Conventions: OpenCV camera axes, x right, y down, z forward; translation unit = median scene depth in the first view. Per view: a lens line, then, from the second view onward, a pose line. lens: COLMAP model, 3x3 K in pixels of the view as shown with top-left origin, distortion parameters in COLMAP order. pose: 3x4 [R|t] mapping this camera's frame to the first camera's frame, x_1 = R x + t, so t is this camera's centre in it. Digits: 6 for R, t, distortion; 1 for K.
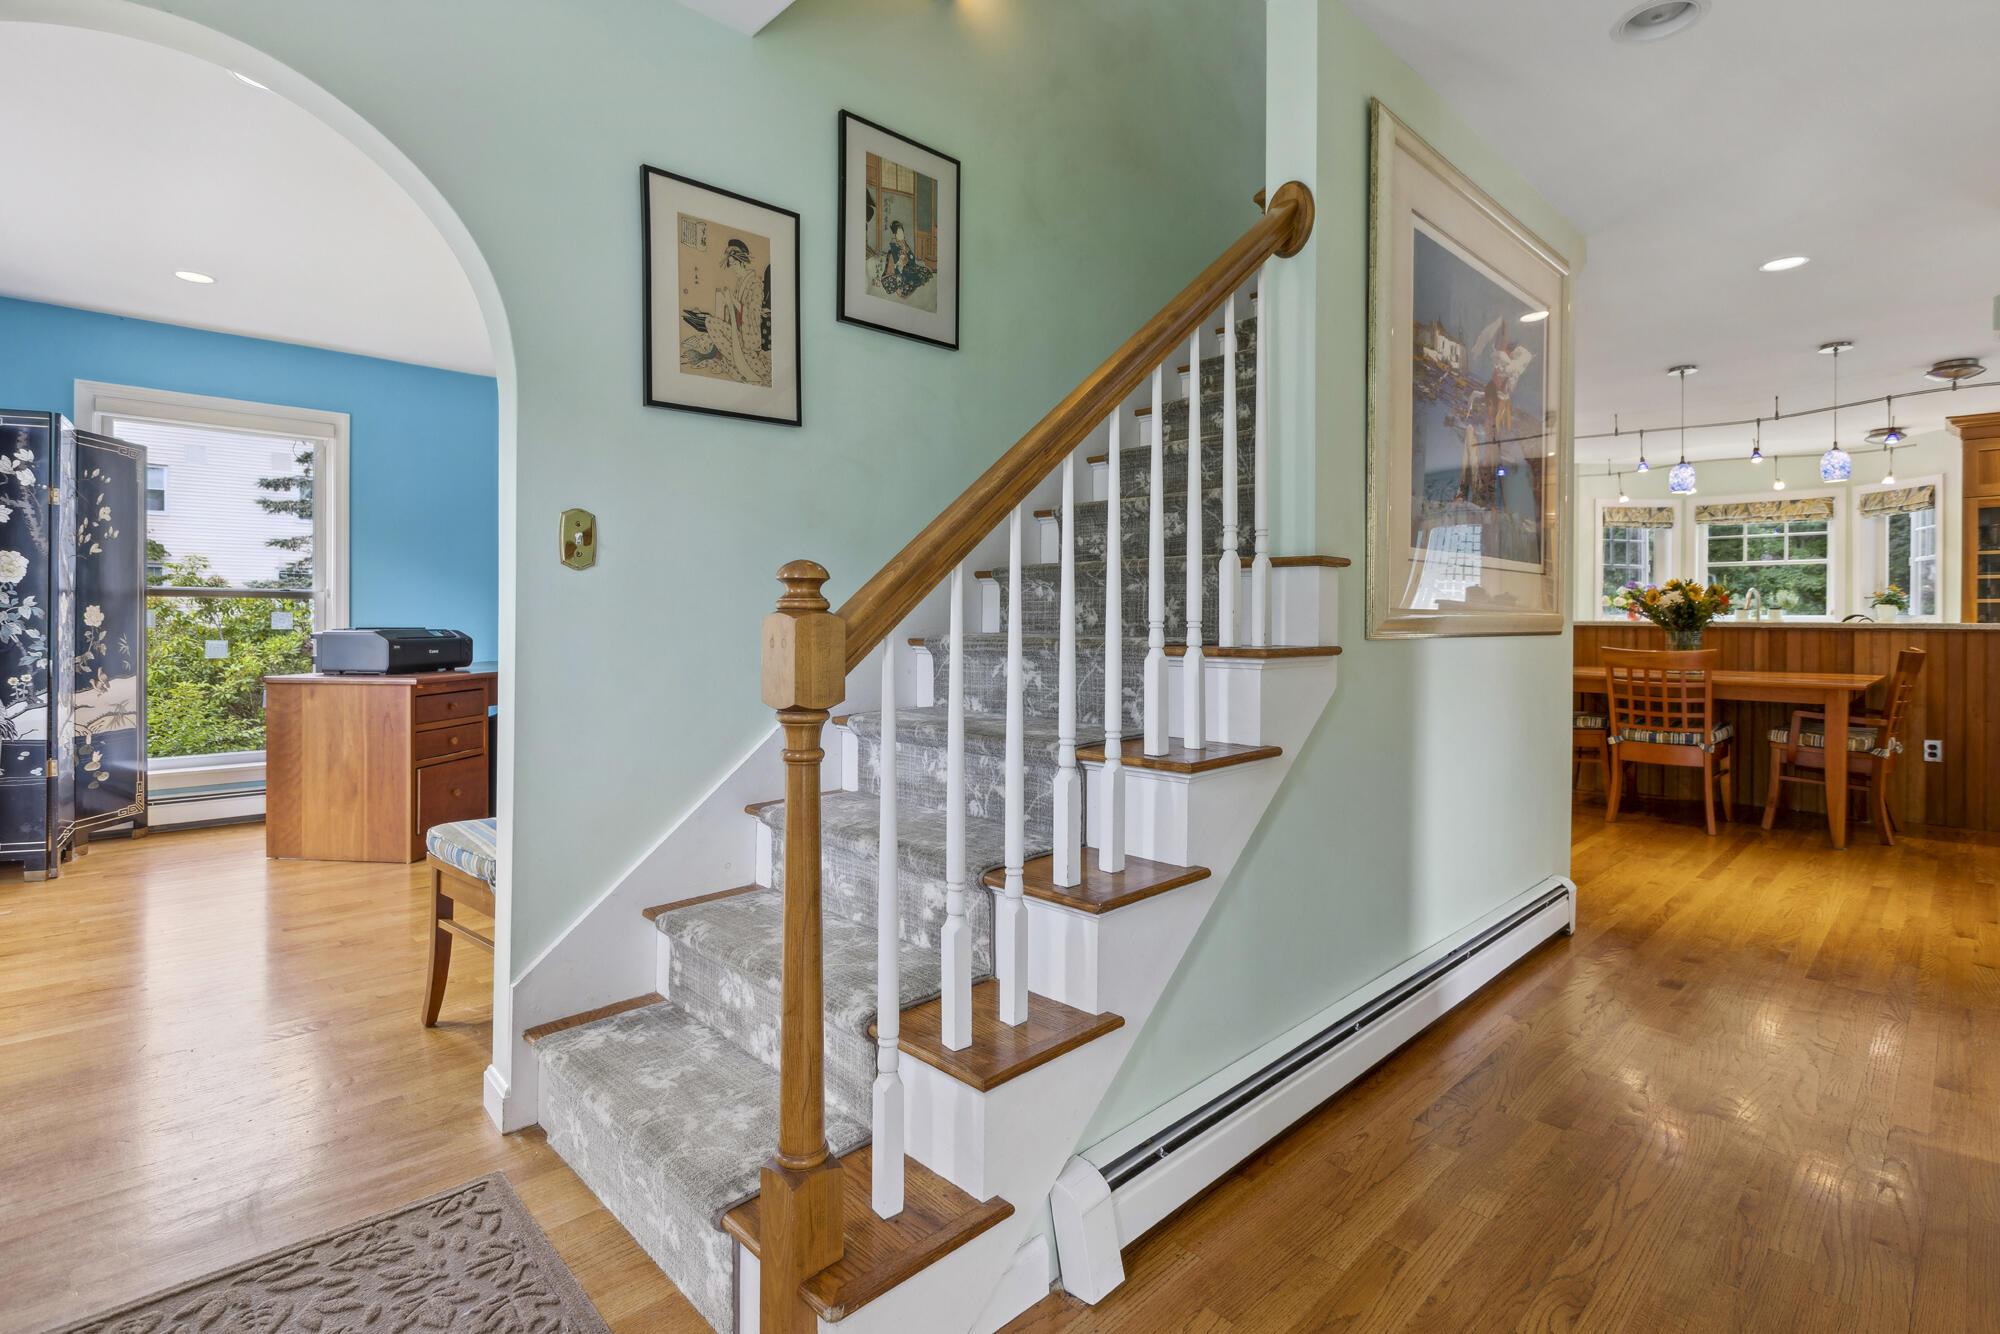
lens RADIAL K [[951.6, 0, 957.9], [0, 951.6, 623.2], [0, 0, 1]] dist [-0.002795, -0.001016]
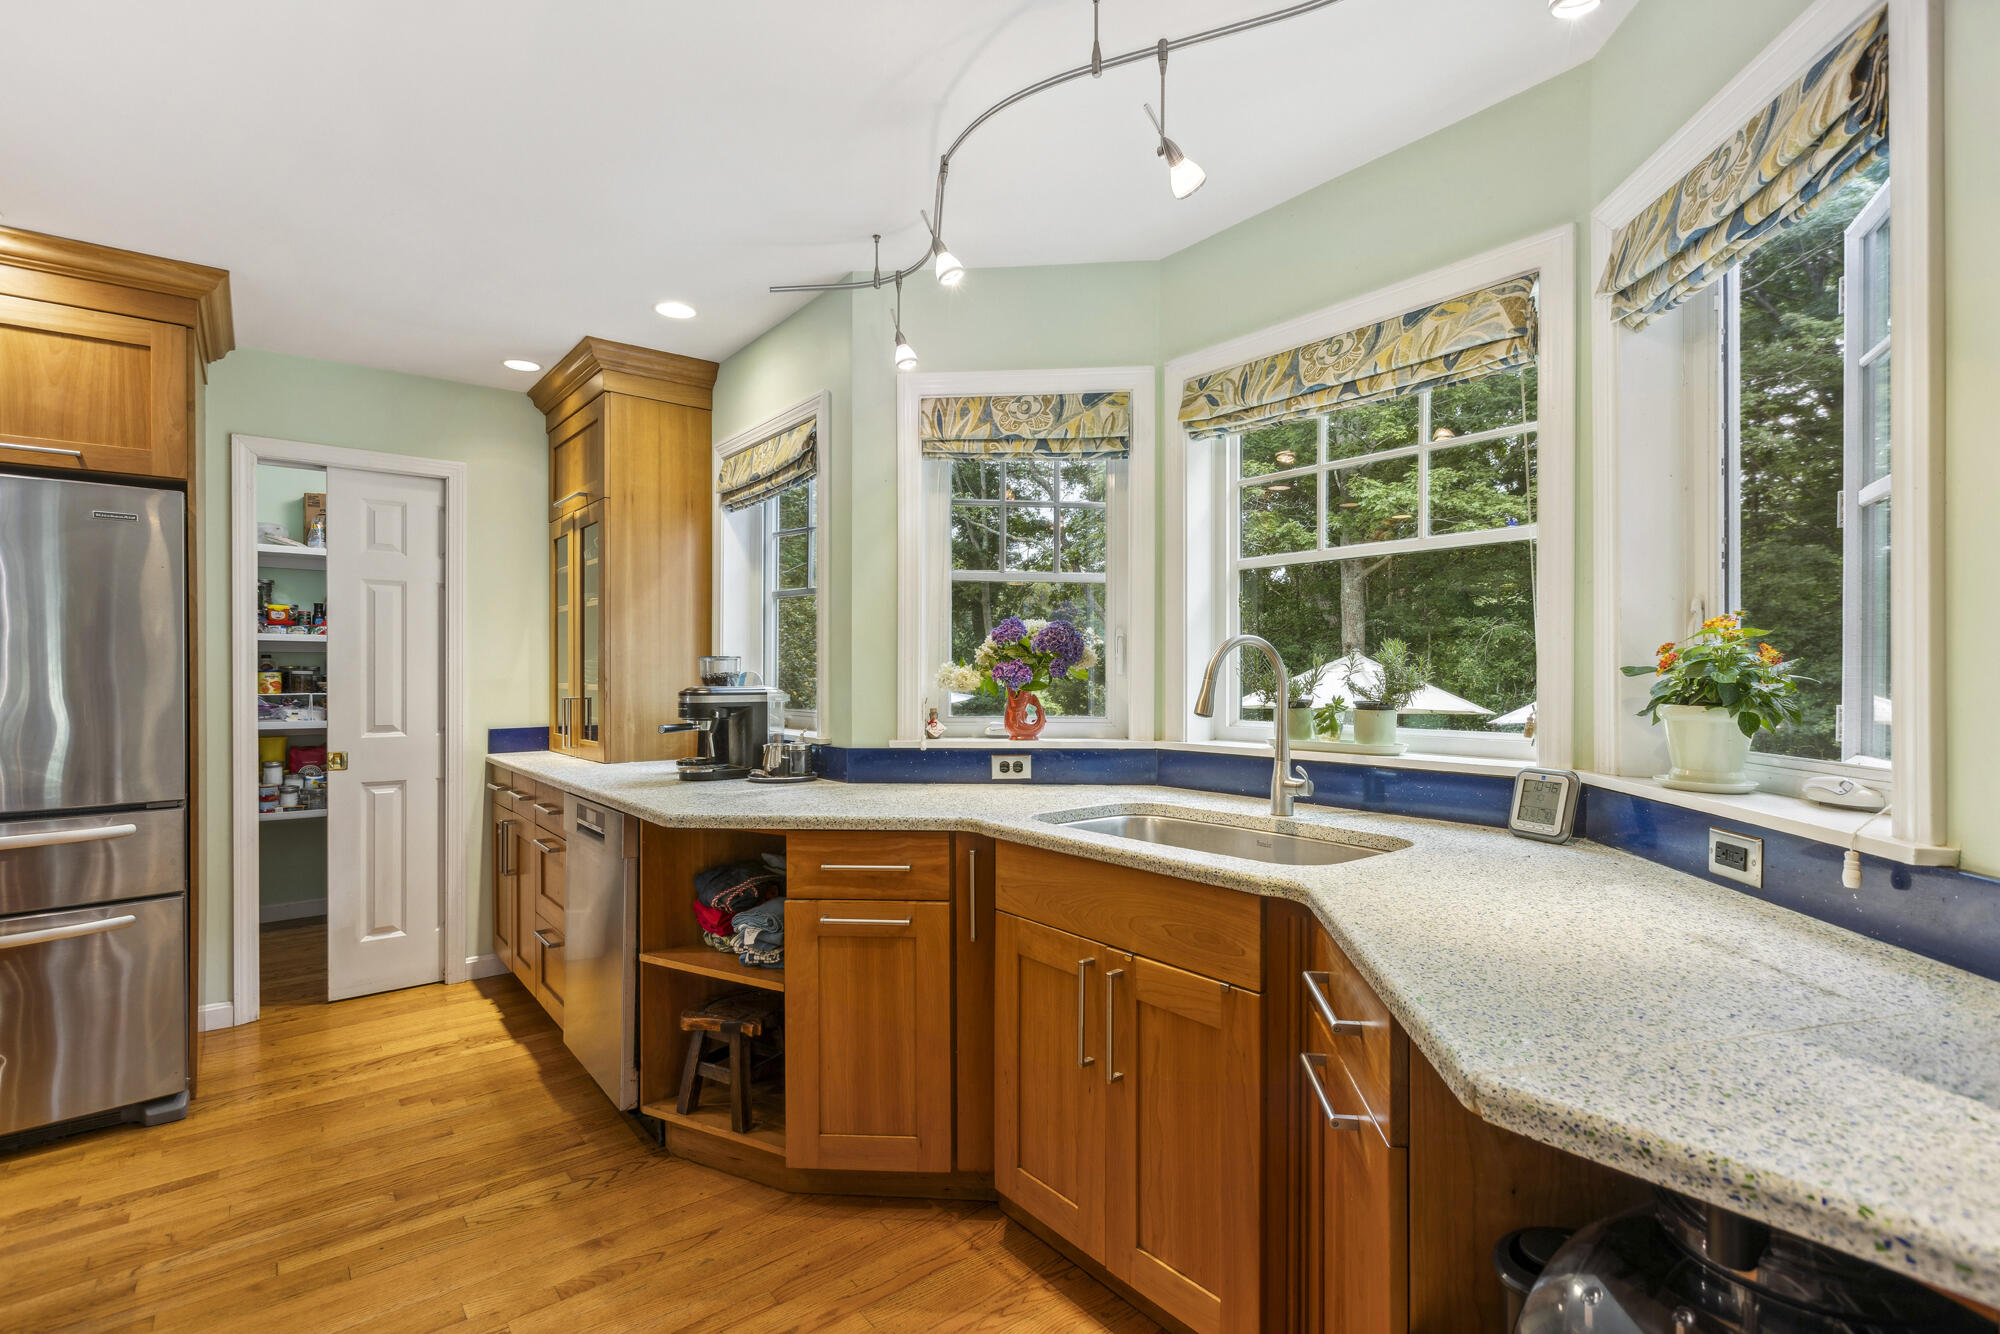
lens RADIAL K [[920.7, 0, 970.8], [0, 920.7, 674.0], [0, 0, 1]] dist [0.002095, 0.000038]
pose [[0.995645, -0.005941, -0.093035, 0.956484], [0.005704, 0.999980, -0.002812, -0.030661], [0.093049, 0.002269, 0.995659, 0.890225]]
